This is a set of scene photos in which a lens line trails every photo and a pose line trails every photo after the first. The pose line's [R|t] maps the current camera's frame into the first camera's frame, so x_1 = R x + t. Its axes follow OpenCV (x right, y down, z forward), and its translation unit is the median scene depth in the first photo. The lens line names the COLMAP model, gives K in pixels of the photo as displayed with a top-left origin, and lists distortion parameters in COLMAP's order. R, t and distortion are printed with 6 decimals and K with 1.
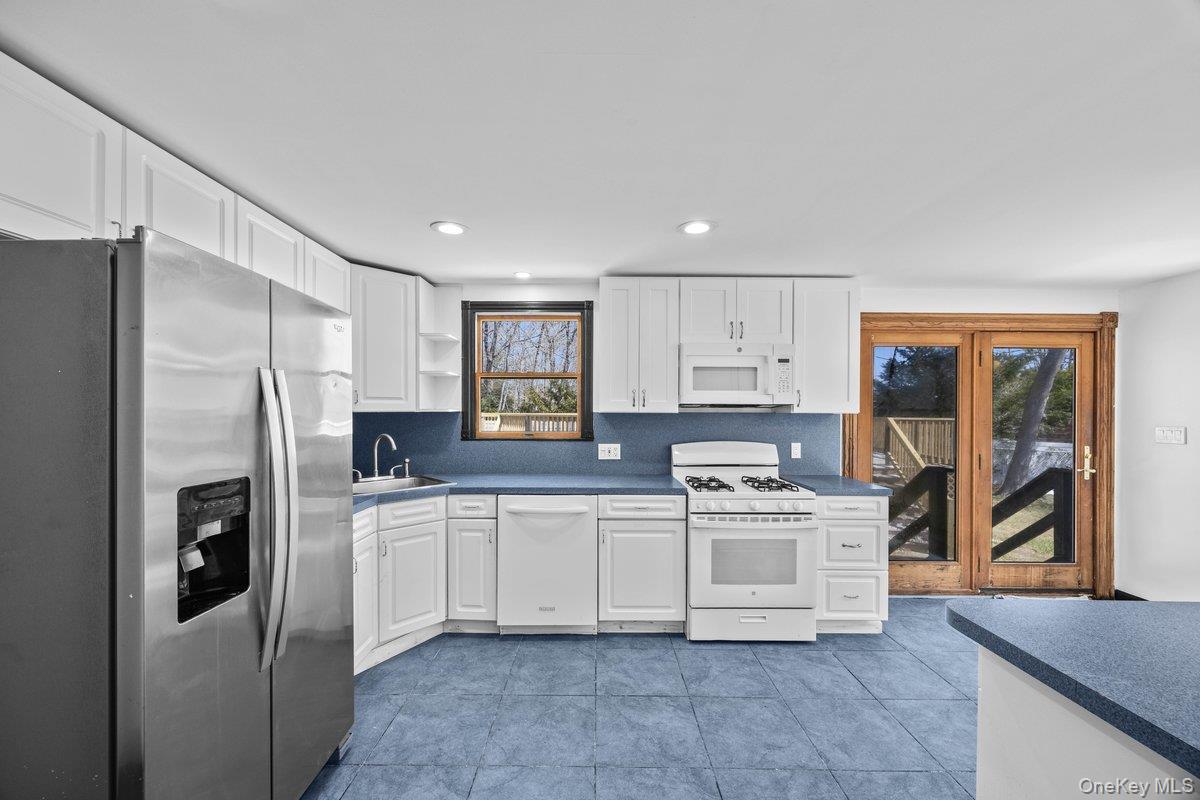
lens RADIAL K [[465.1, 0, 594.0], [0, 465.1, 408.2], [0, 0, 1]] dist [-0.000348, 0.000147]
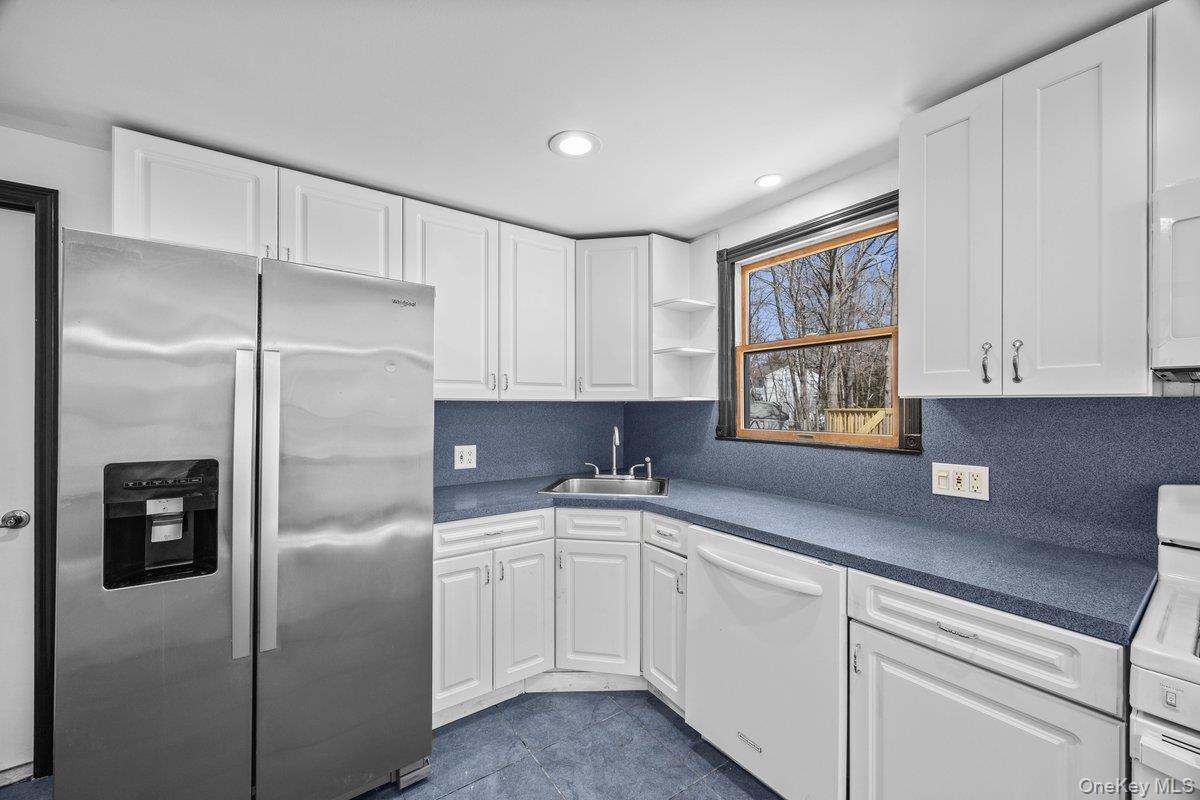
lens RADIAL K [[457.5, 0, 598.4], [0, 457.5, 405.6], [0, 0, 1]] dist [-0.000390, 0.000017]
pose [[0.576386, -0.002802, -0.817173, 0.245936], [0.005577, 0.999984, 0.000504, 0.016908], [0.817159, -0.004848, 0.576392, 0.515461]]
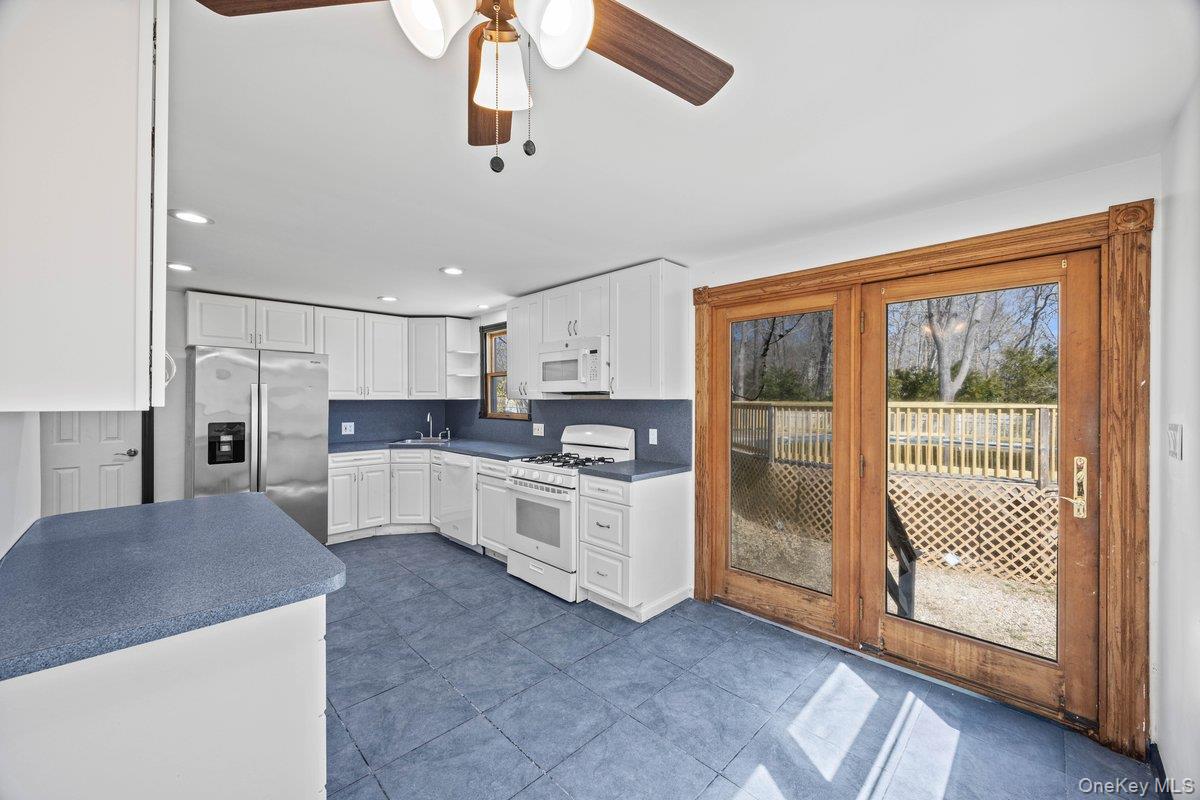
lens RADIAL K [[458.1, 0, 597.8], [0, 458.1, 399.1], [0, 0, 1]] dist [-0.000816, 0.000062]
pose [[0.705602, -0.004509, -0.708594, 1.274164], [0.007387, 0.999972, 0.000993, 0.009500], [0.708570, -0.005935, 0.705615, 0.262660]]
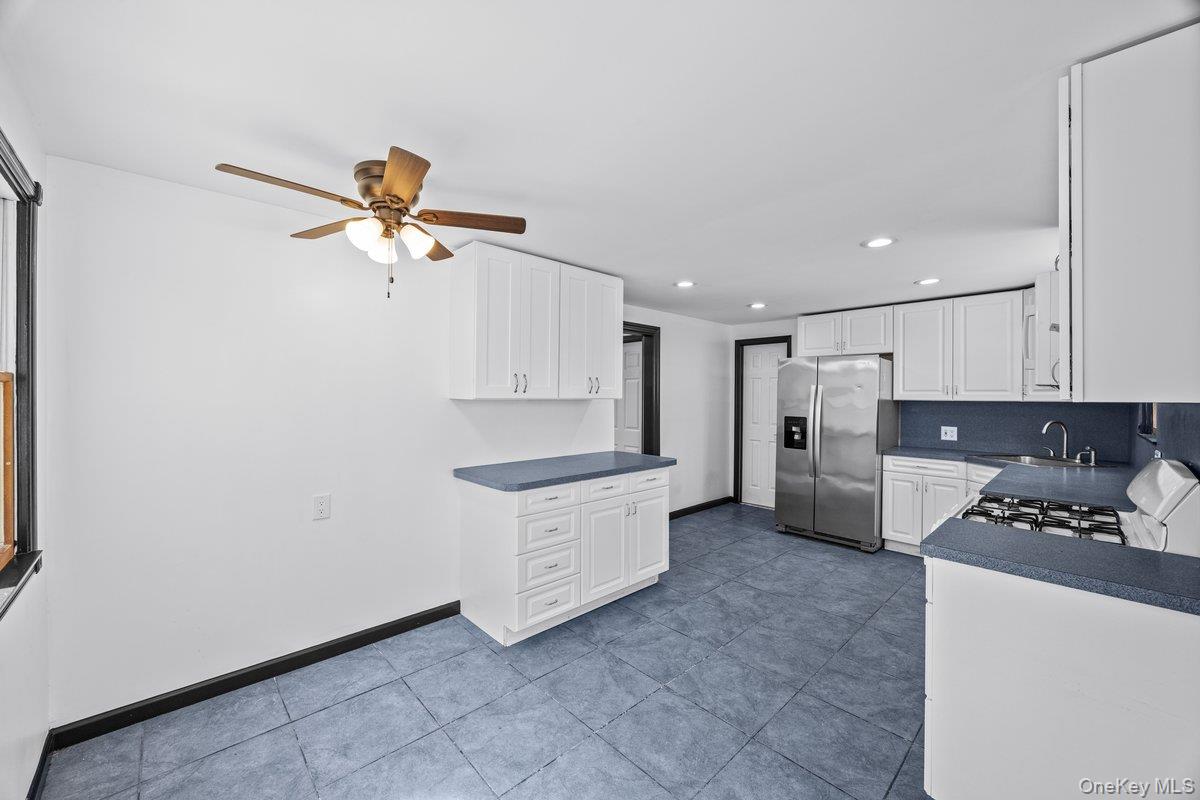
lens RADIAL K [[458.2, 0, 597.9], [0, 458.2, 391.4], [0, 0, 1]] dist [-0.001258, -0.000184]
pose [[-0.726146, -0.018685, -0.687286, 1.263616], [-0.009773, 0.999810, -0.016857, 0.013595], [0.687471, -0.005524, -0.726191, 1.120145]]
